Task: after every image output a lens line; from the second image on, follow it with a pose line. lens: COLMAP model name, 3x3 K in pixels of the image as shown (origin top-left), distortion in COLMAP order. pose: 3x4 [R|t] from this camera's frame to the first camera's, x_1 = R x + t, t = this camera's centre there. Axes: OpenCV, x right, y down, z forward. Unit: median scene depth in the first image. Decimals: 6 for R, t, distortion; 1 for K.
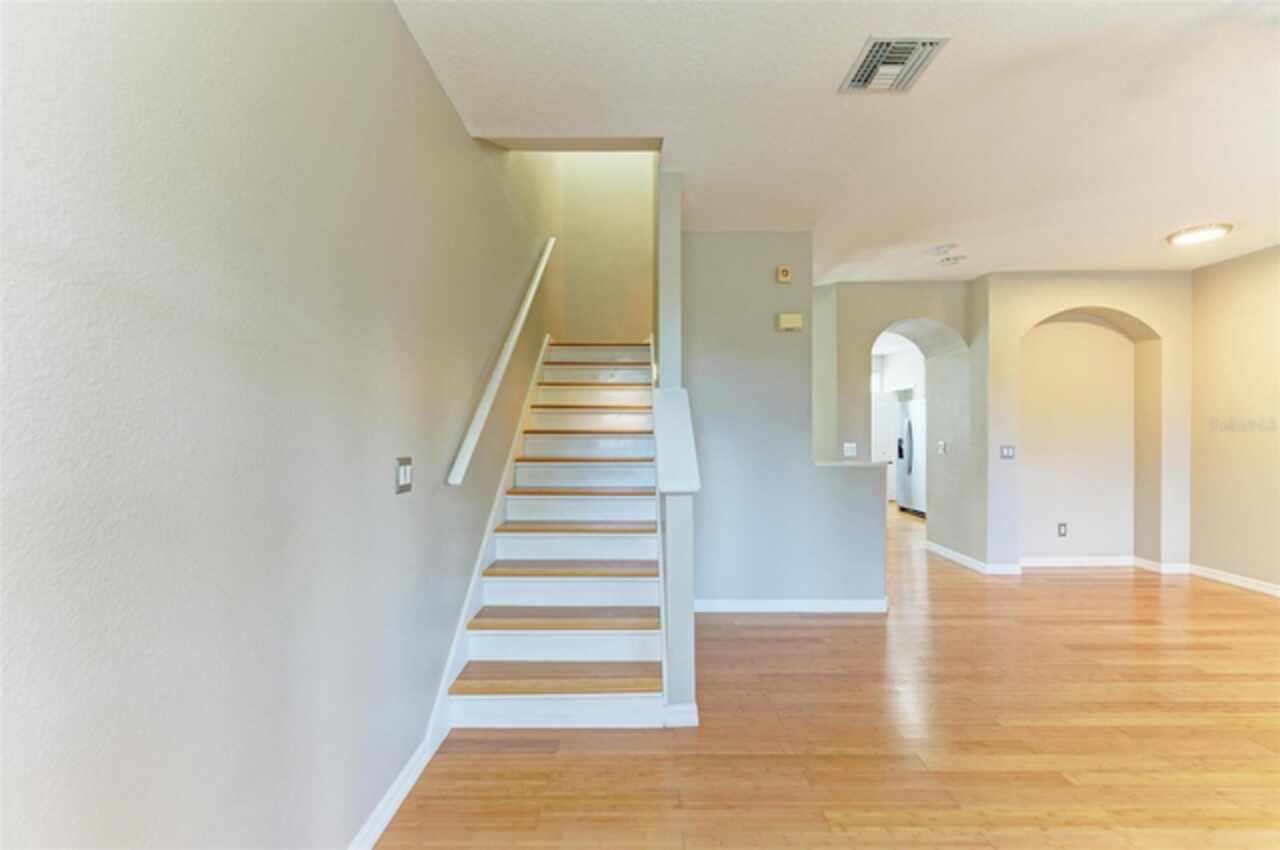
lens RADIAL K [[503.7, 0, 644.2], [0, 503.7, 434.9], [0, 0, 1]] dist [0.031788, -0.010302]
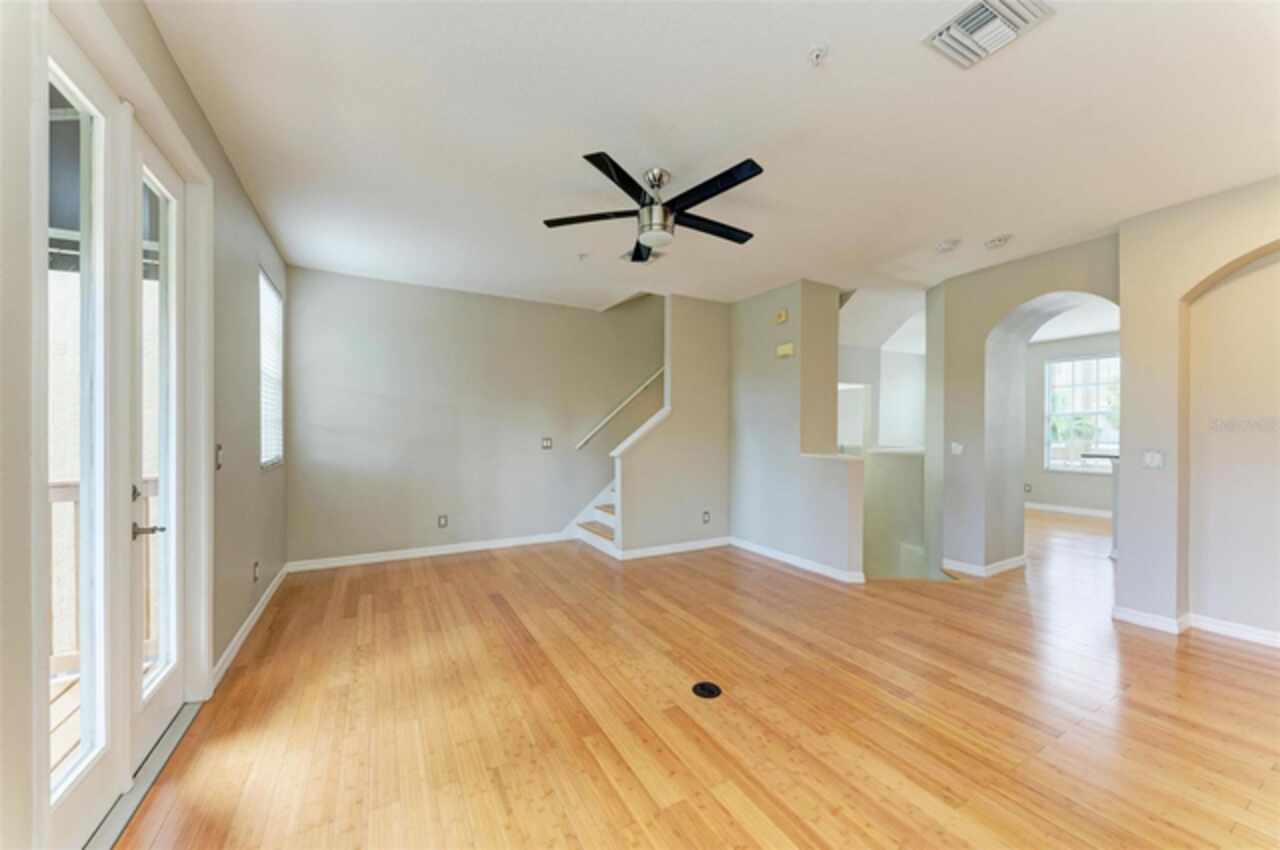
lens RADIAL K [[472.1, 0, 640.2], [0, 472.1, 436.5], [0, 0, 1]] dist [0.000263, -0.000031]
pose [[0.472584, 0.015658, -0.881146, 1.507489], [-0.007472, 0.999877, 0.013760, -0.006847], [0.881254, 0.000082, 0.472643, 0.059726]]
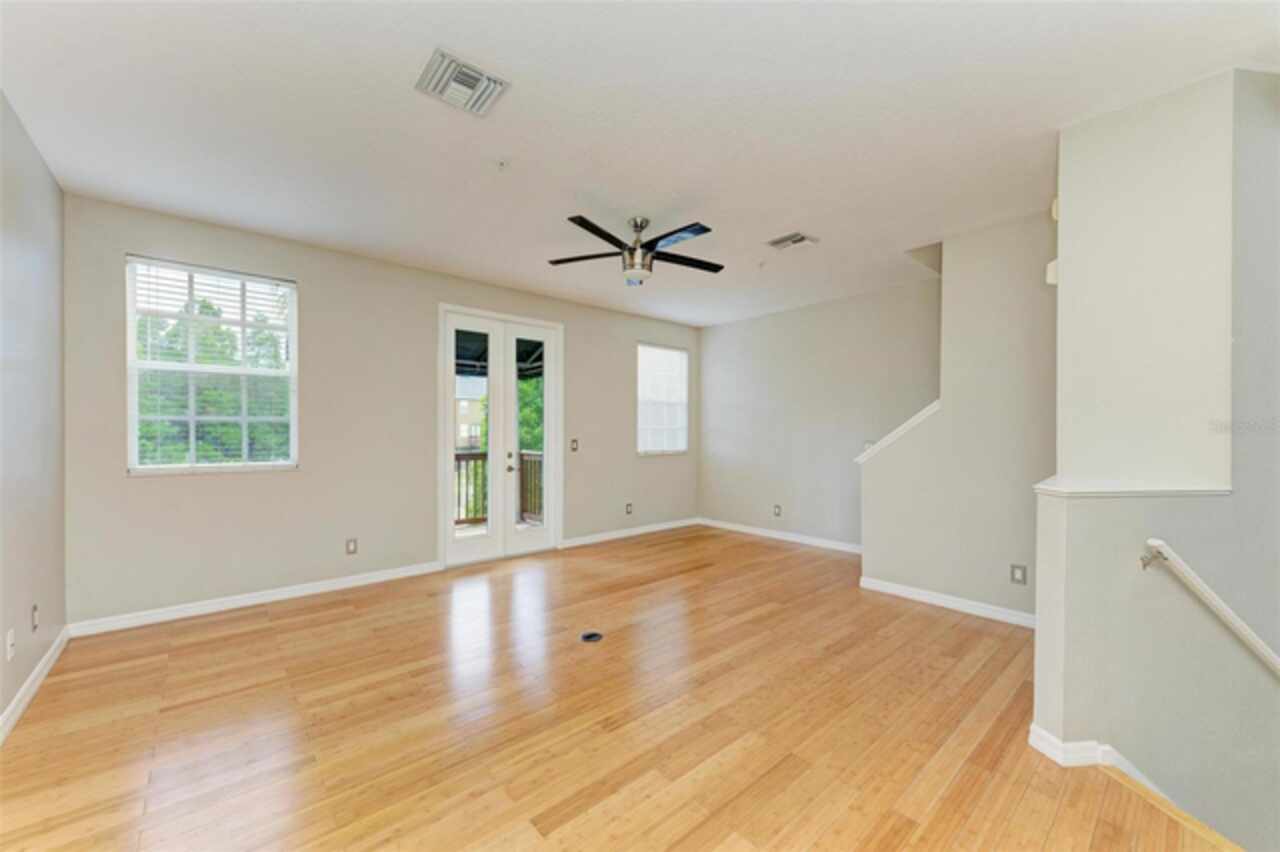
lens RADIAL K [[495.3, 0, 644.7], [0, 495.3, 432.6], [0, 0, 1]] dist [0.002946, 0.000110]
pose [[-0.756603, -0.000098, -0.653874, 1.470572], [-0.007491, 0.999936, 0.008518, -0.016357], [0.653831, 0.011343, -0.756555, 1.425672]]
